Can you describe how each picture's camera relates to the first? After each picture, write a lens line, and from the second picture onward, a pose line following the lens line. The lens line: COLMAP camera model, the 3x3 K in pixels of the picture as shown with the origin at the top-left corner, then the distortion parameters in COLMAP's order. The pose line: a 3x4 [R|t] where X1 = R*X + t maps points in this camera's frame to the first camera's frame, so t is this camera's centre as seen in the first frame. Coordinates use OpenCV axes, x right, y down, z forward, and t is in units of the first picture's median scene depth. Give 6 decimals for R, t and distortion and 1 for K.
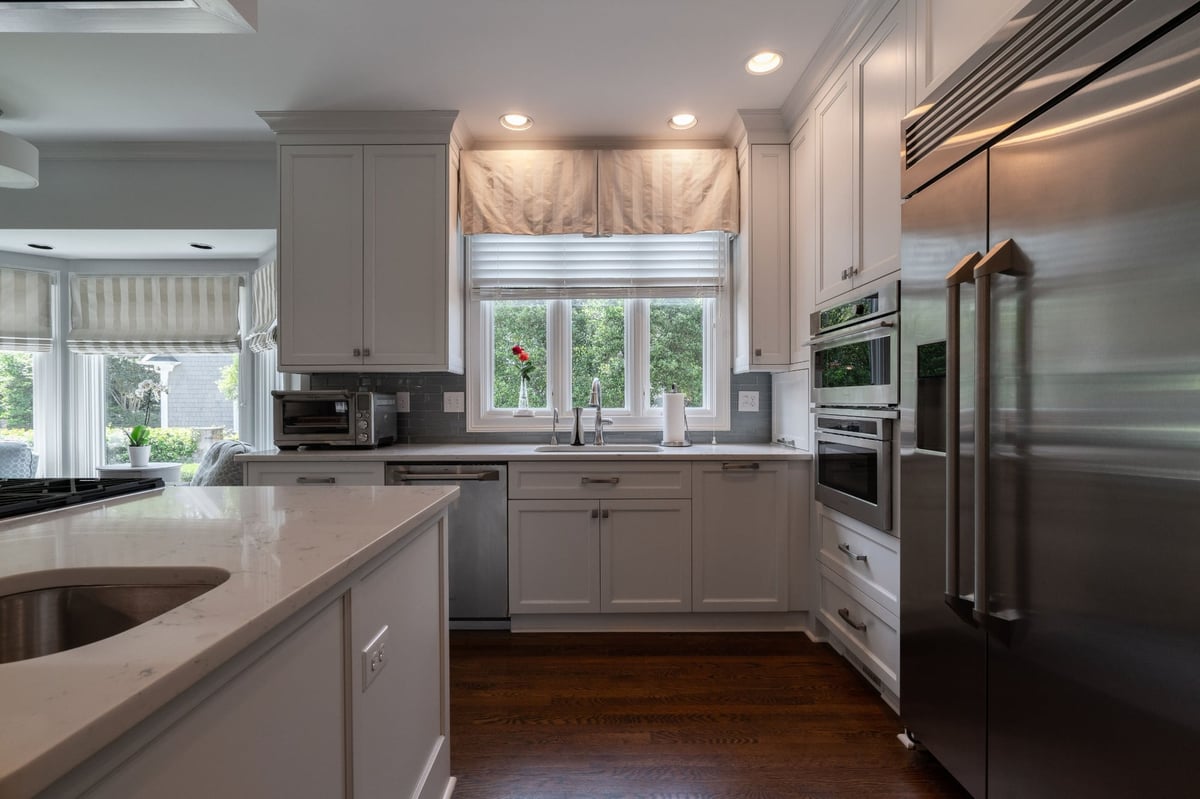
lens RADIAL K [[539.6, 0, 599.9], [0, 539.6, 402.1], [0, 0, 1]] dist [-0.011782, 0.005453]
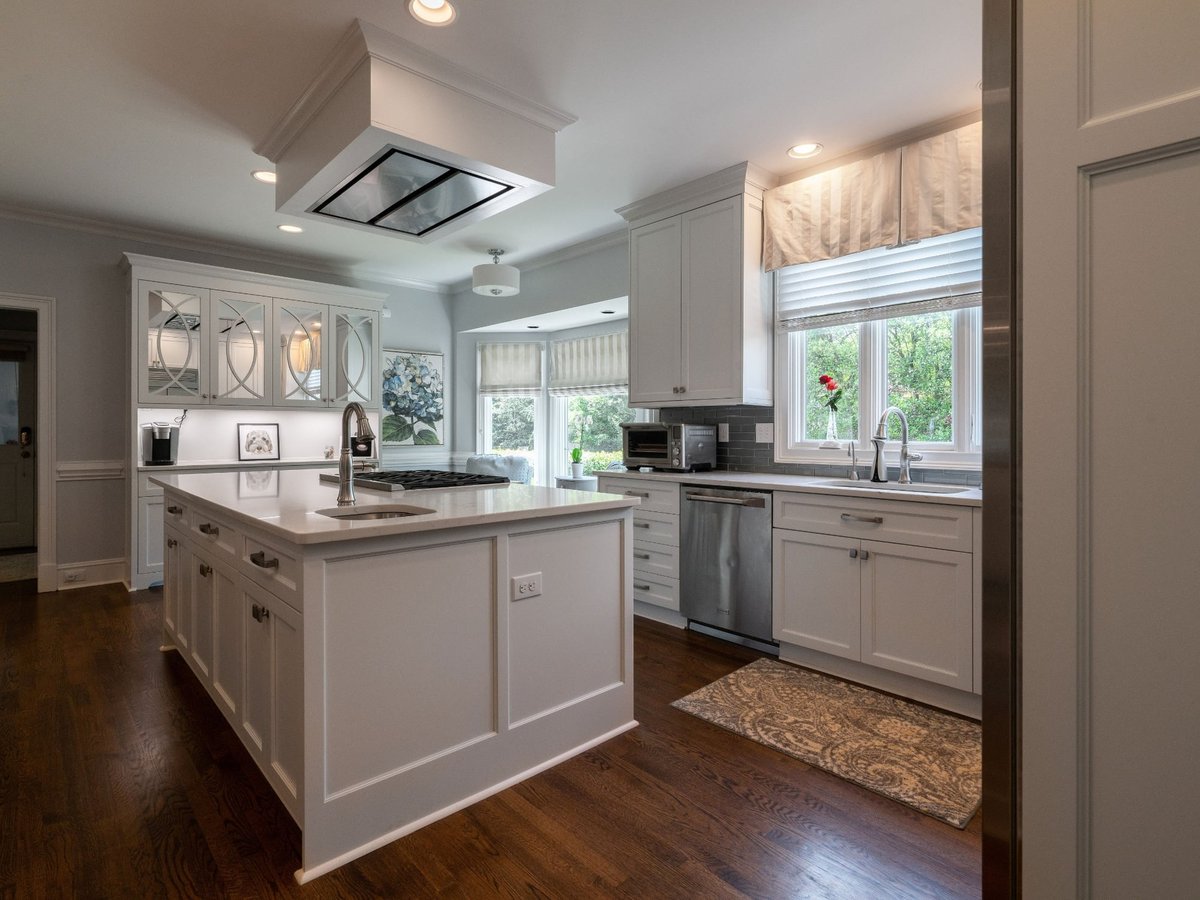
lens RADIAL K [[618.1, 0, 592.1], [0, 618.1, 427.5], [0, 0, 1]] dist [-0.006282, 0.000392]
pose [[0.674945, 0.001224, -0.737867, 0.399789], [-0.007111, 0.999963, -0.004846, -0.002200], [0.737834, 0.008517, 0.674929, -0.049517]]
